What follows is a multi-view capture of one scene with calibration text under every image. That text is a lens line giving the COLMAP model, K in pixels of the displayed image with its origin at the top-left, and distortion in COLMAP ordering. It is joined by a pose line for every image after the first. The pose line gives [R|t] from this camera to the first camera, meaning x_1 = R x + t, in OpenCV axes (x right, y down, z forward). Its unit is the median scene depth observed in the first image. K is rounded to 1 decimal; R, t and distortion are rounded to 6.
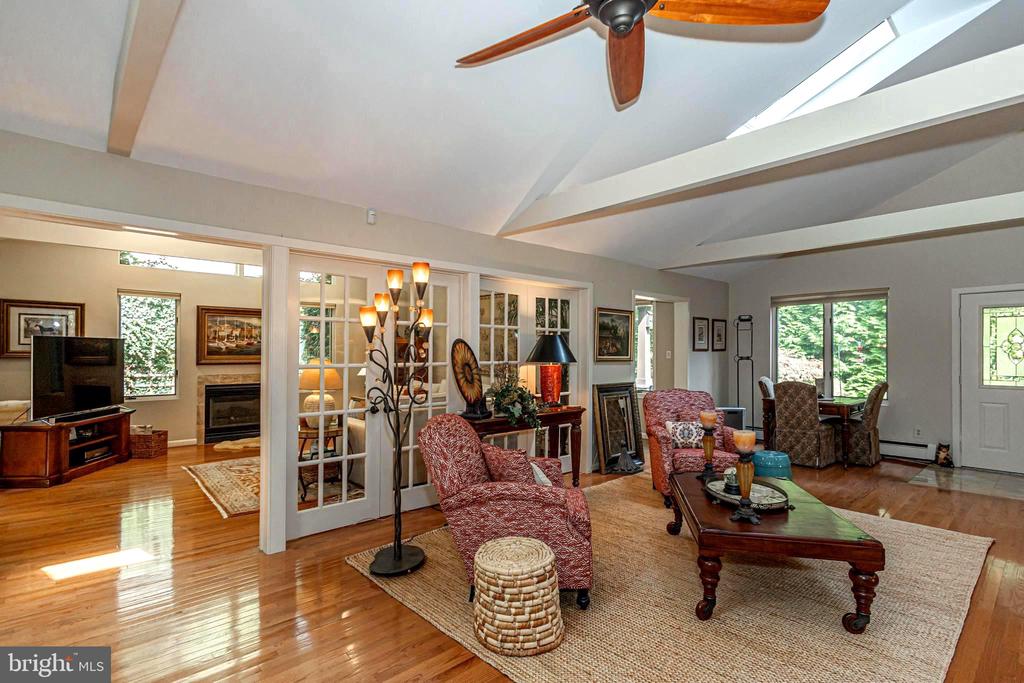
lens RADIAL K [[491.2, 0, 512.0], [0, 491.2, 341.5], [0, 0, 1]] dist [0.001743, 0.000126]
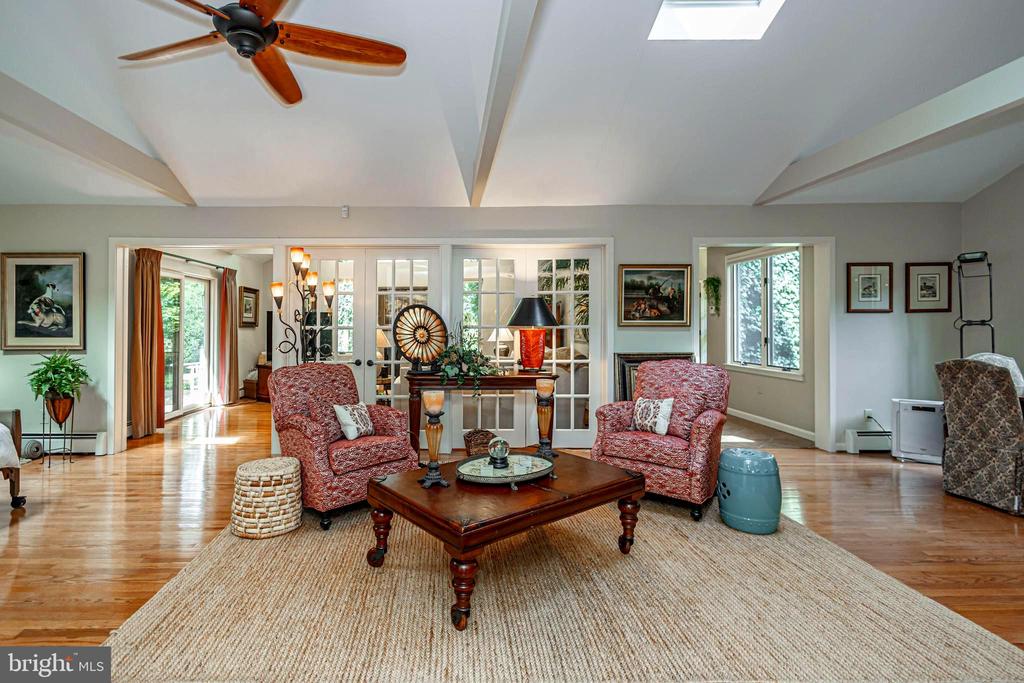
lens RADIAL K [[510.0, 0, 511.5], [0, 510.0, 323.8], [0, 0, 1]] dist [0.000449, -0.000446]
pose [[0.738418, -0.011449, -0.674246, 0.640400], [0.019156, 0.999808, 0.004002, 0.028761], [0.674071, -0.015871, 0.738496, 0.202732]]
